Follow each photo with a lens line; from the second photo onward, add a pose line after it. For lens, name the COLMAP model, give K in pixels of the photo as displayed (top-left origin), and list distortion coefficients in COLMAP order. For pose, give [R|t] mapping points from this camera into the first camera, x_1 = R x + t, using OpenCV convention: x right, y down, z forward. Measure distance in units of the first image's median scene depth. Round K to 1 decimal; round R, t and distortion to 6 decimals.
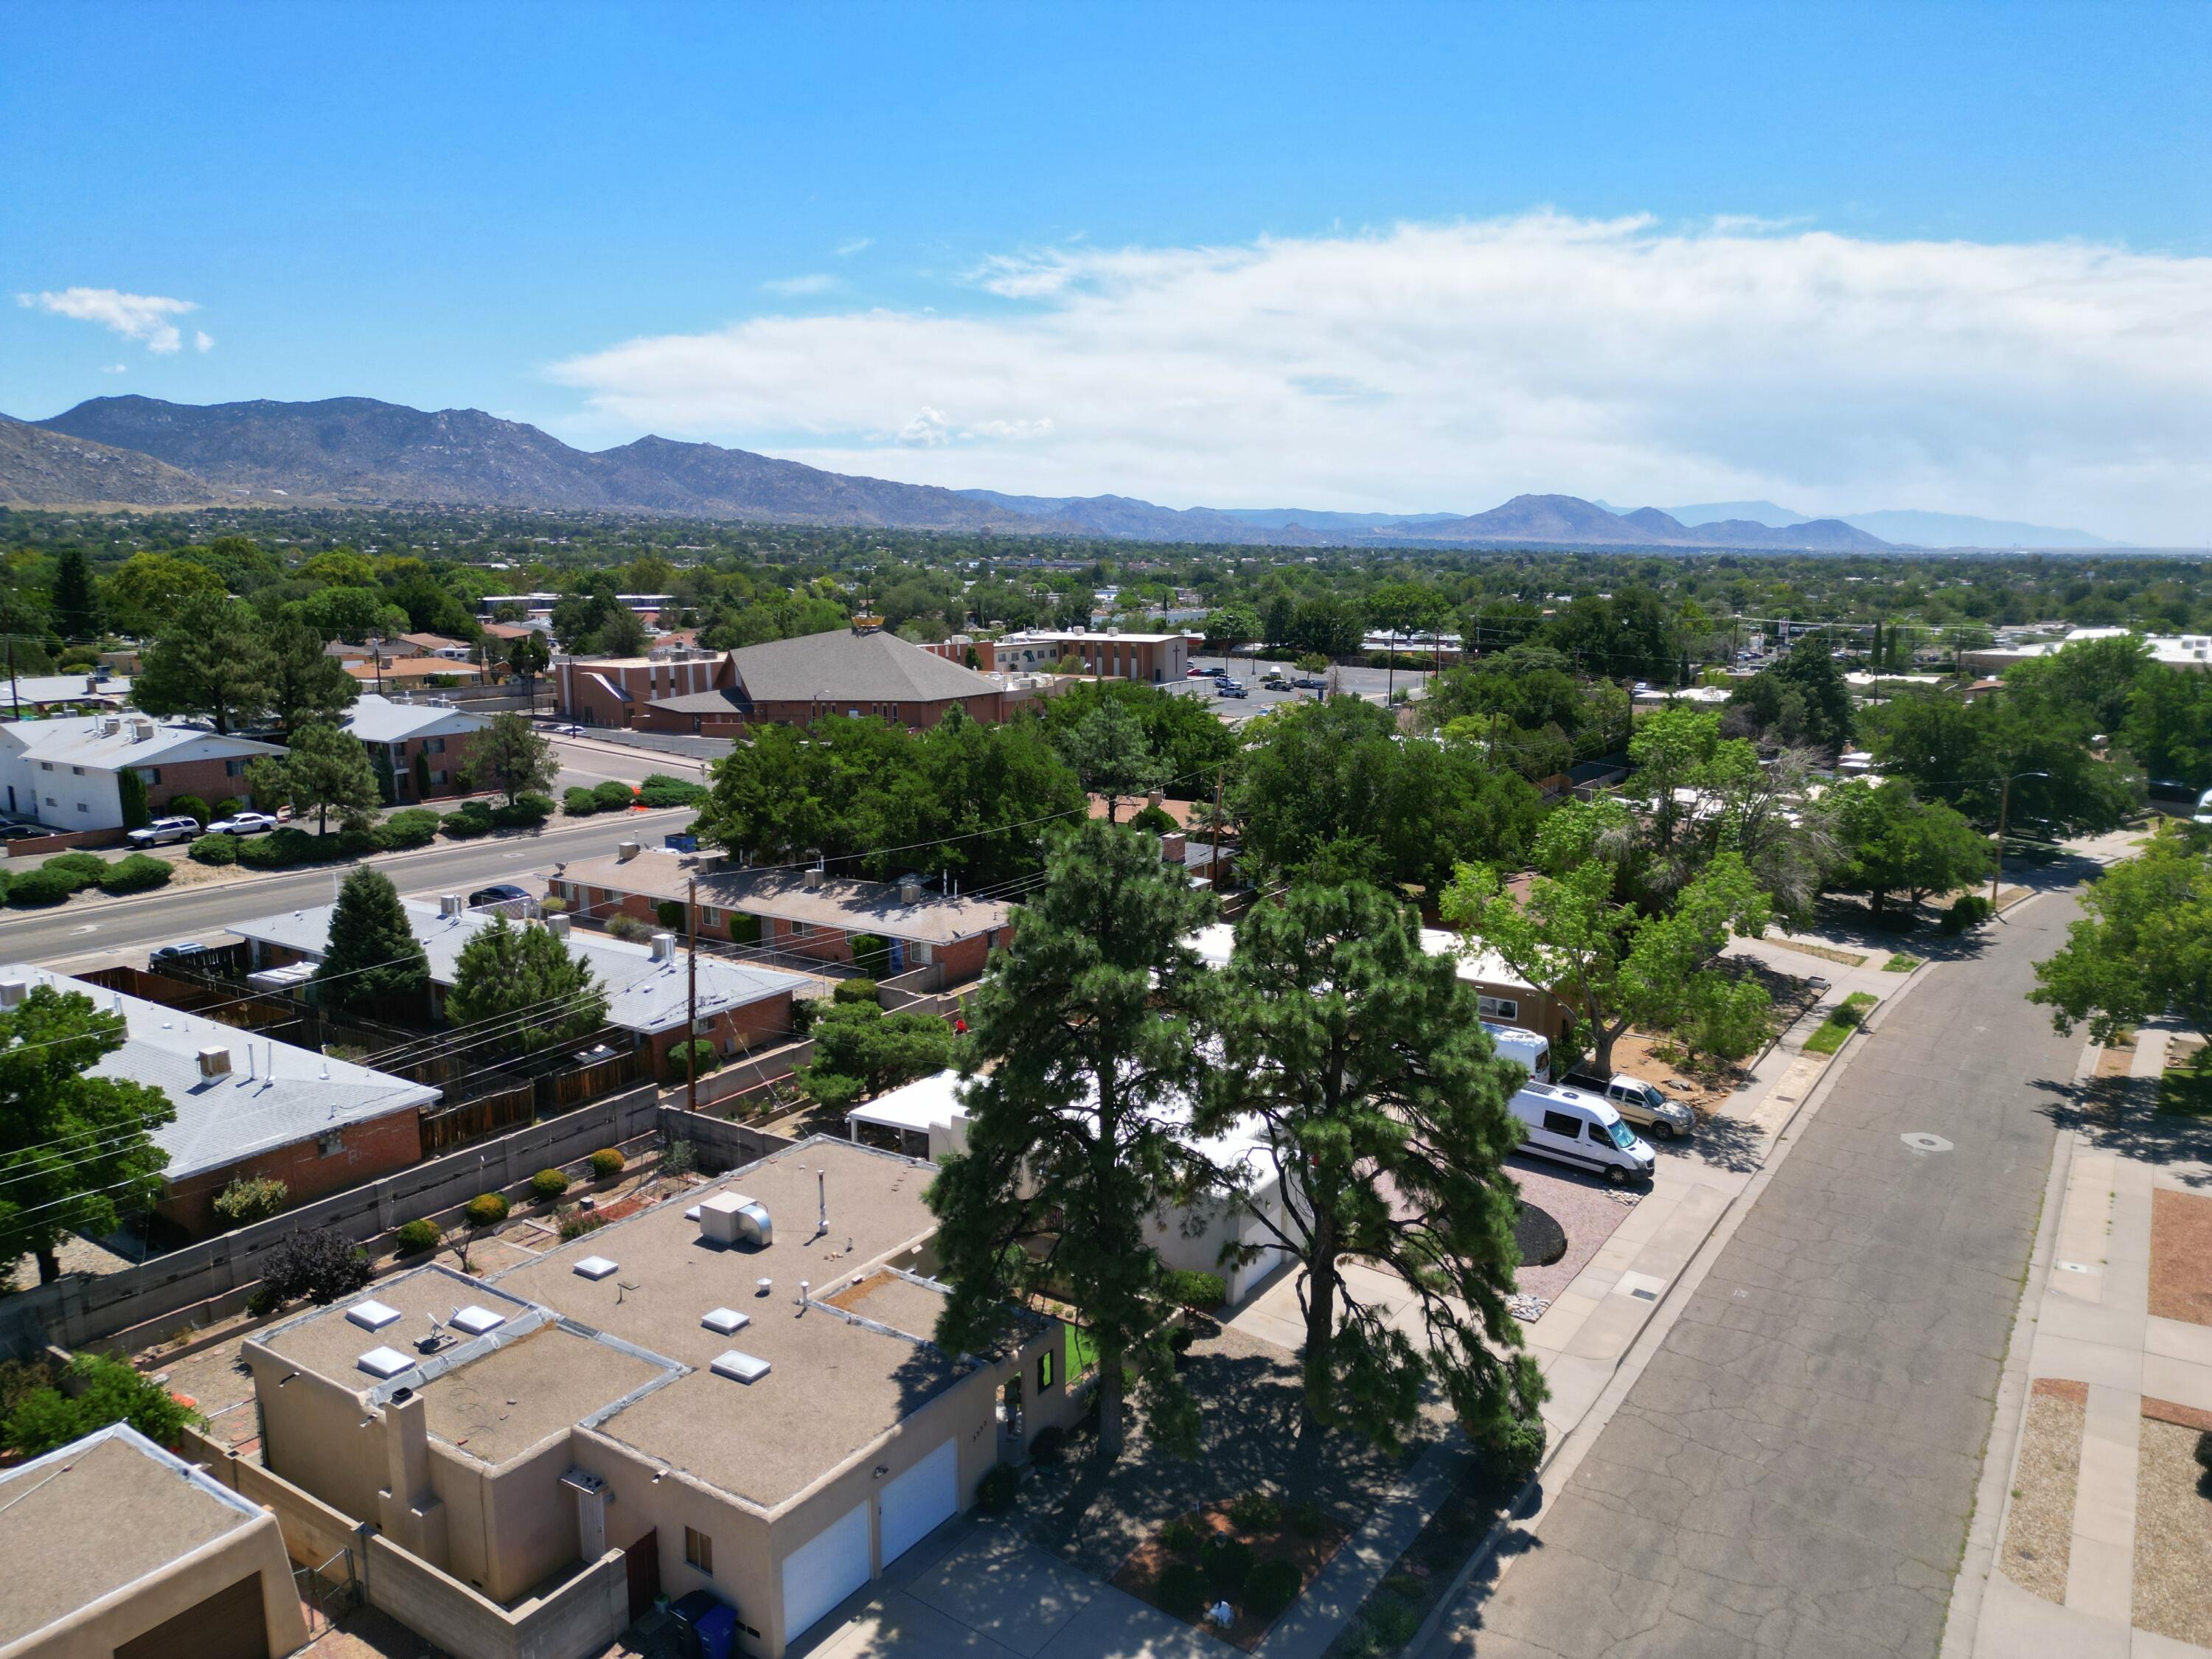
lens RADIAL K [[1536.8, 0, 1104.3], [0, 1536.8, 873.5], [0, 0, 1]] dist [0.077715, -0.074006]
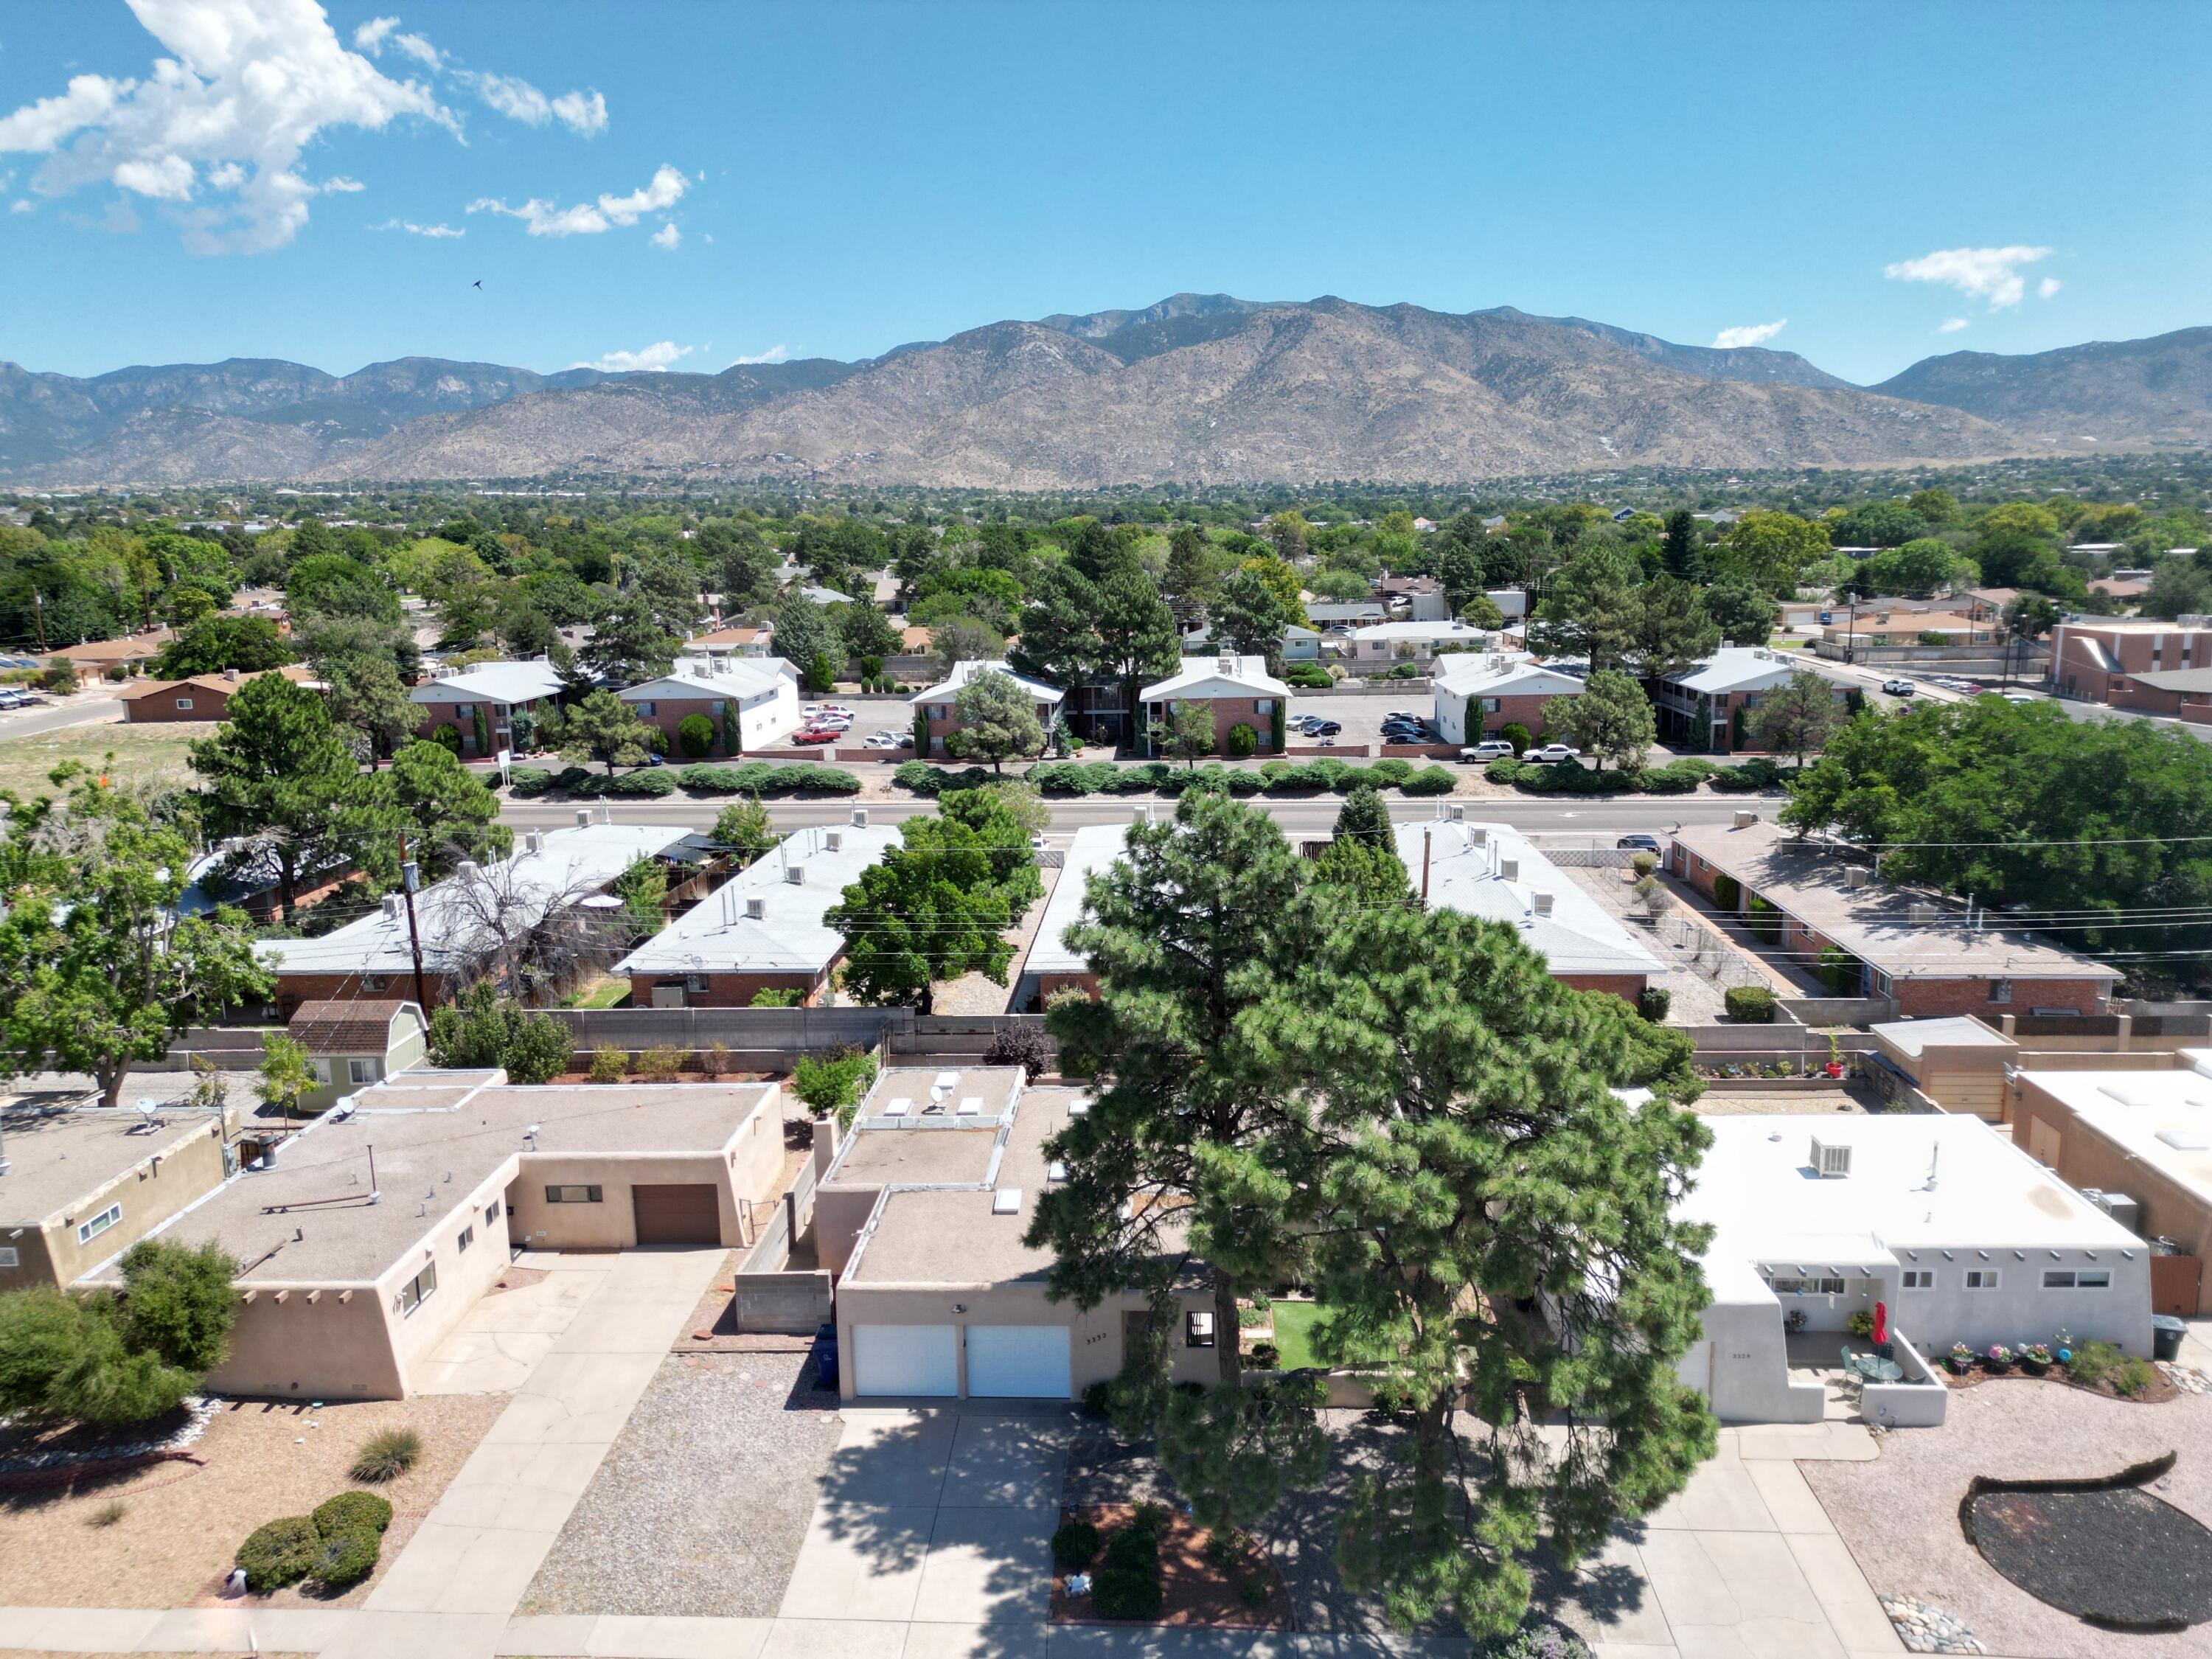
lens RADIAL K [[1536.8, 0, 1104.3], [0, 1536.8, 873.5], [0, 0, 1]] dist [0.077715, -0.074006]
pose [[0.516220, 0.180976, -0.837117, 0.220347], [-0.156402, 0.980904, 0.115614, -0.023240], [0.842054, 0.071244, 0.534667, 0.119548]]
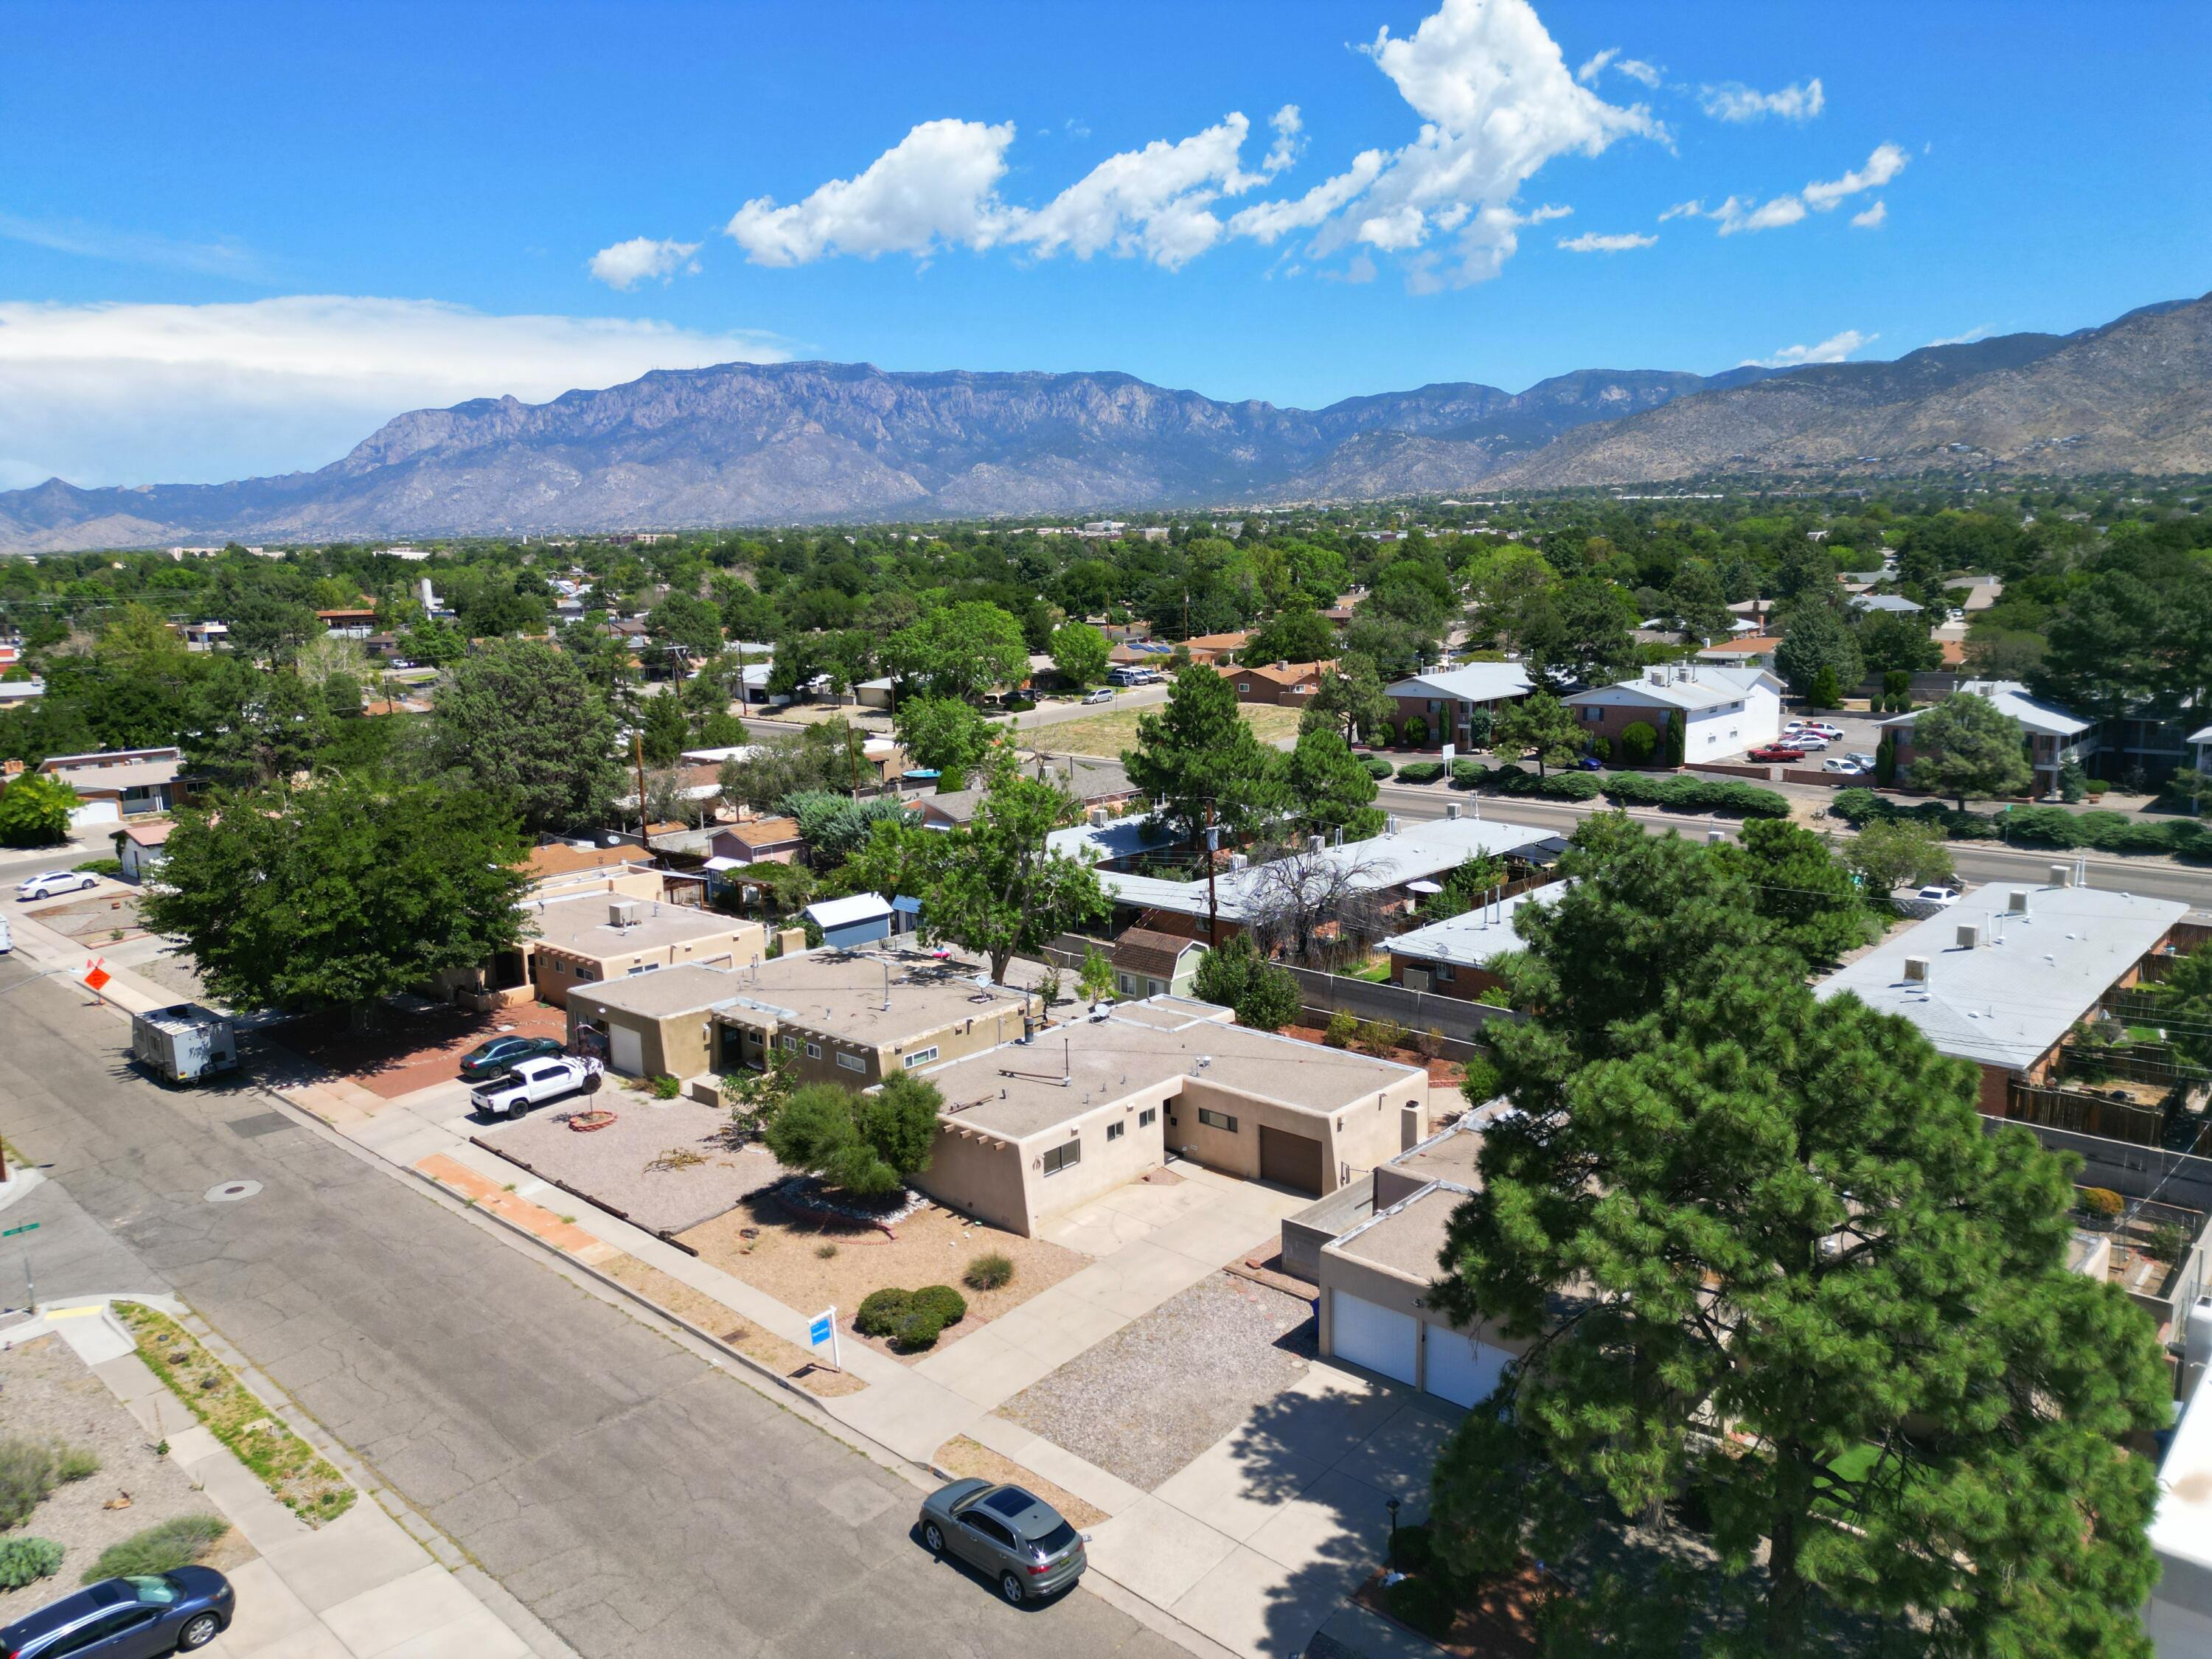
lens RADIAL K [[1536.8, 0, 1104.3], [0, 1536.8, 873.5], [0, 0, 1]] dist [0.077715, -0.074006]
pose [[-0.144120, 0.206988, -0.967670, 0.262194], [-0.179510, 0.956186, 0.231267, -0.044272], [0.973142, 0.207036, -0.100649, 0.218069]]
